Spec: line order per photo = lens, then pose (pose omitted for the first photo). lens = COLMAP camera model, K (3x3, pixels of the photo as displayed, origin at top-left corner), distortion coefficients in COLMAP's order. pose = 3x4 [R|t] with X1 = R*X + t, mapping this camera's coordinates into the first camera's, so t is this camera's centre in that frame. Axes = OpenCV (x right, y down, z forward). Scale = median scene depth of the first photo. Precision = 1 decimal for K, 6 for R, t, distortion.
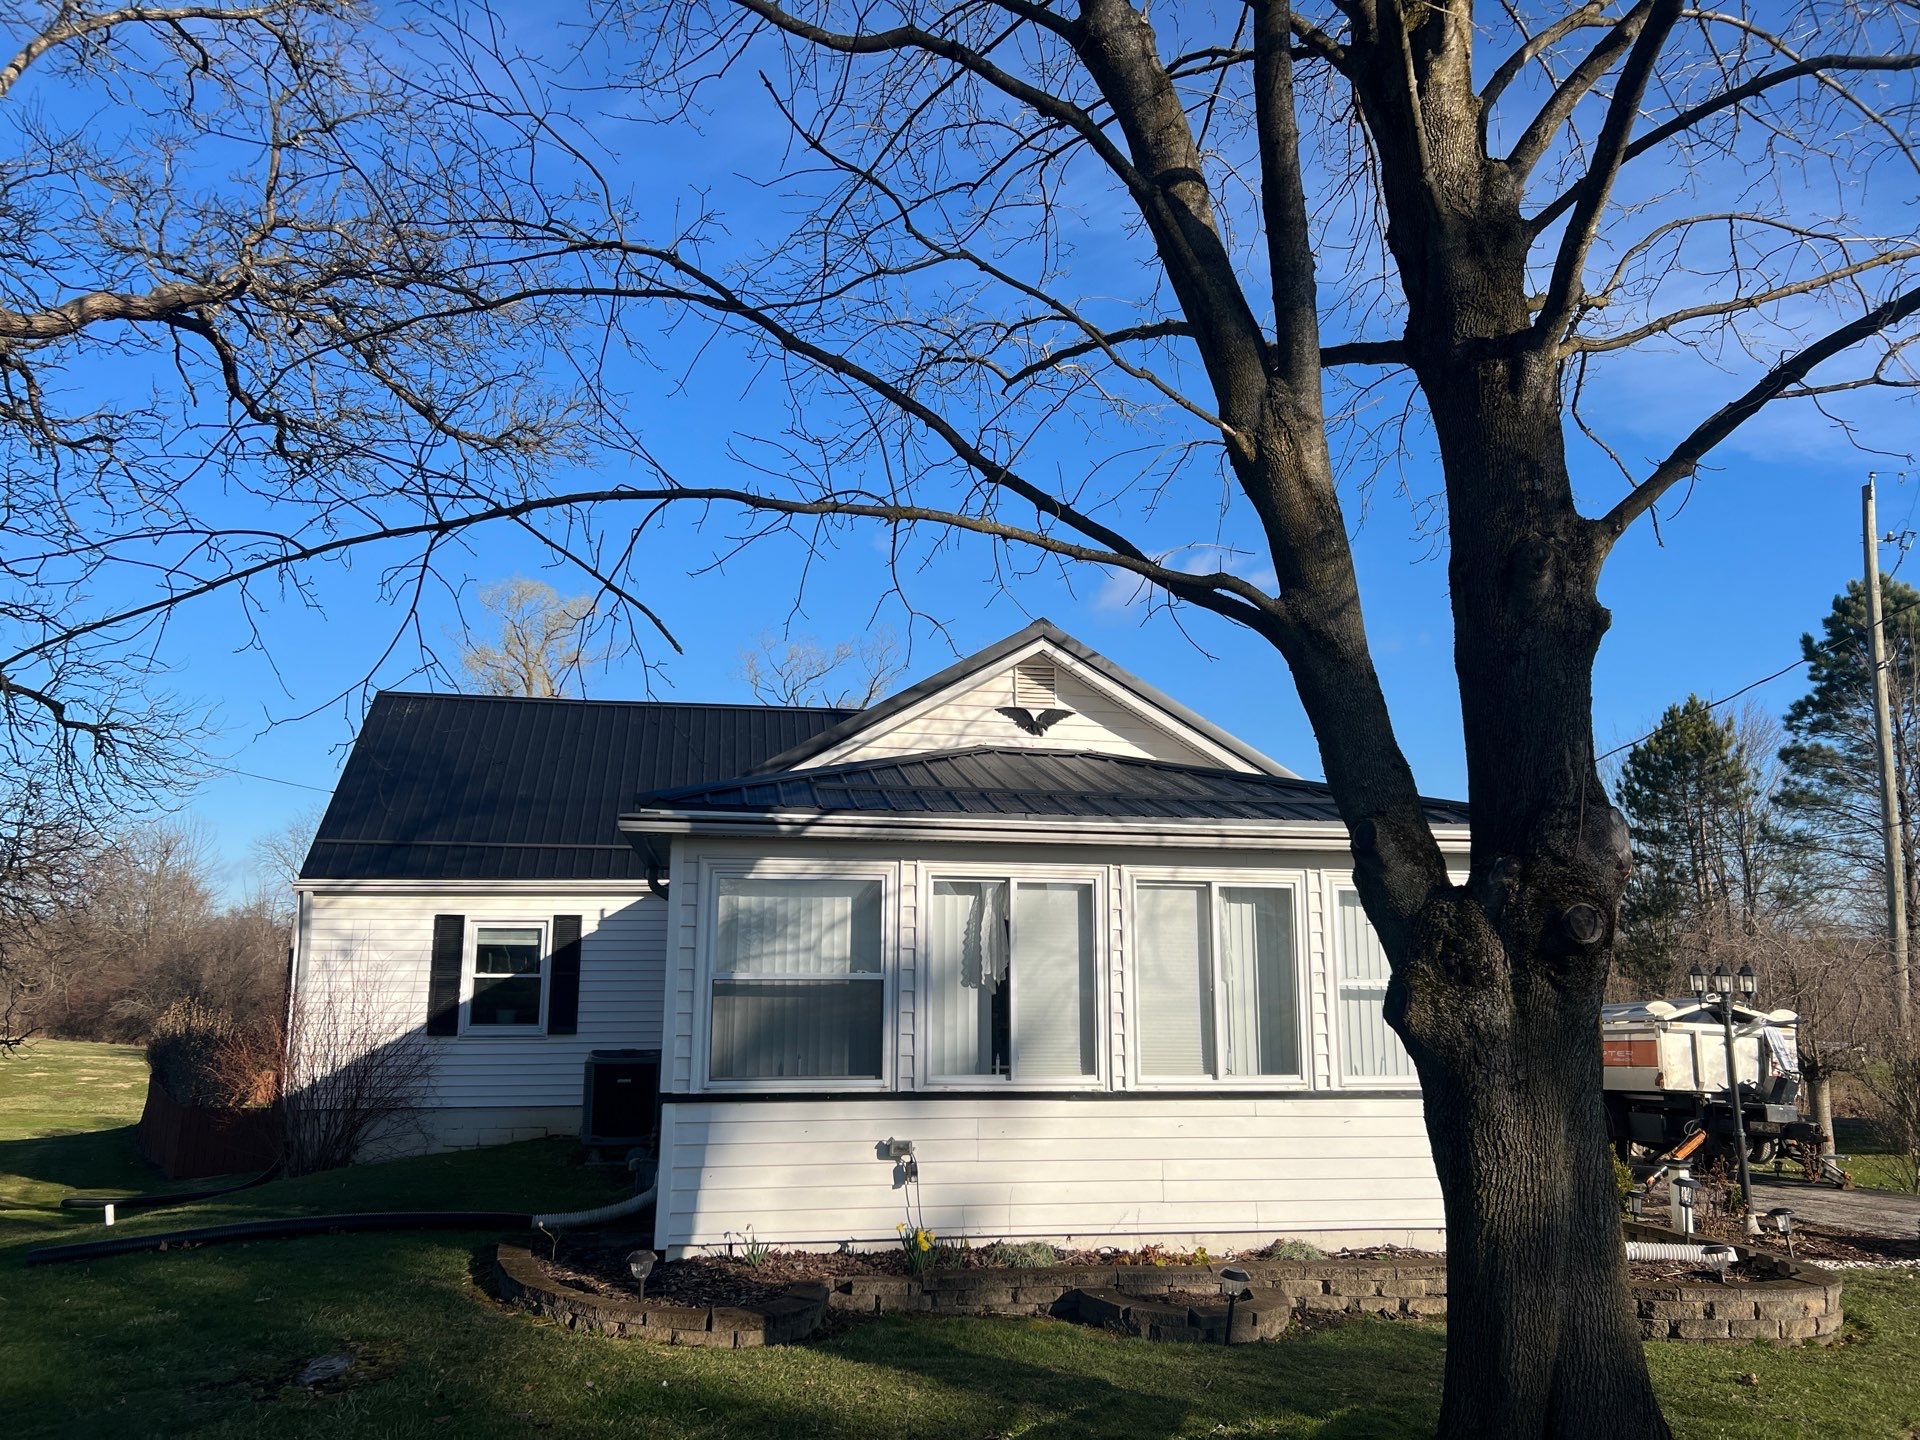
lens RADIAL K [[1423.2, 0, 953.6], [0, 1423.2, 695.5], [0, 0, 1]] dist [0.088413, -0.195902]
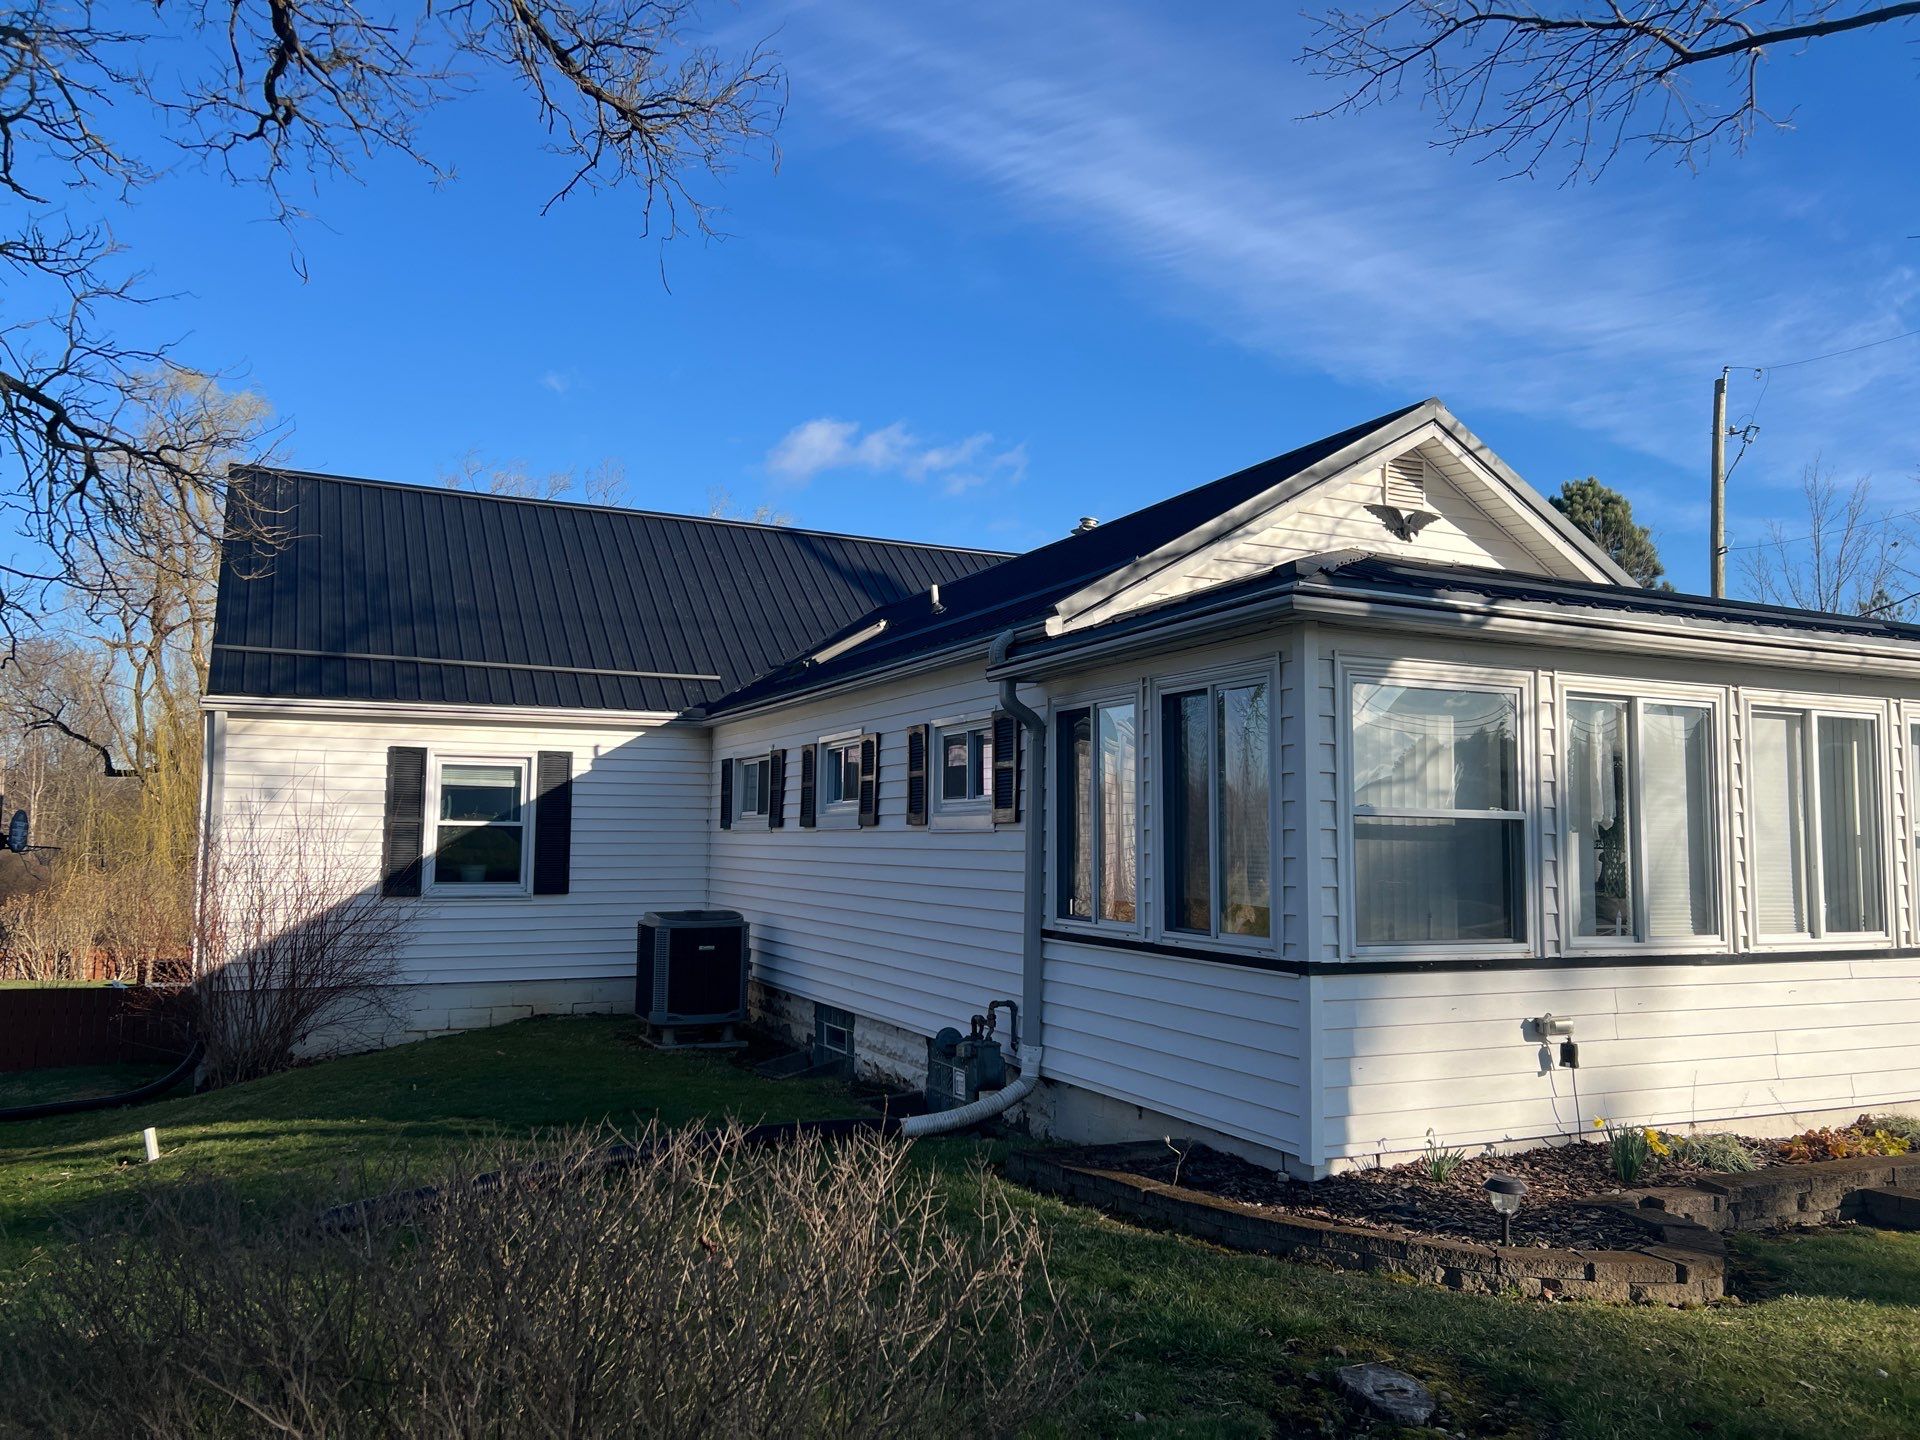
lens RADIAL K [[1439.9, 0, 960.0], [0, 1439.9, 720.0], [0, 0, 1]] dist [0.019698, -0.002460]
pose [[0.963866, 0.028296, 0.264880, -0.416212], [-0.057021, 0.993211, 0.101392, 0.061422], [-0.260213, -0.112832, 0.958936, 0.244902]]
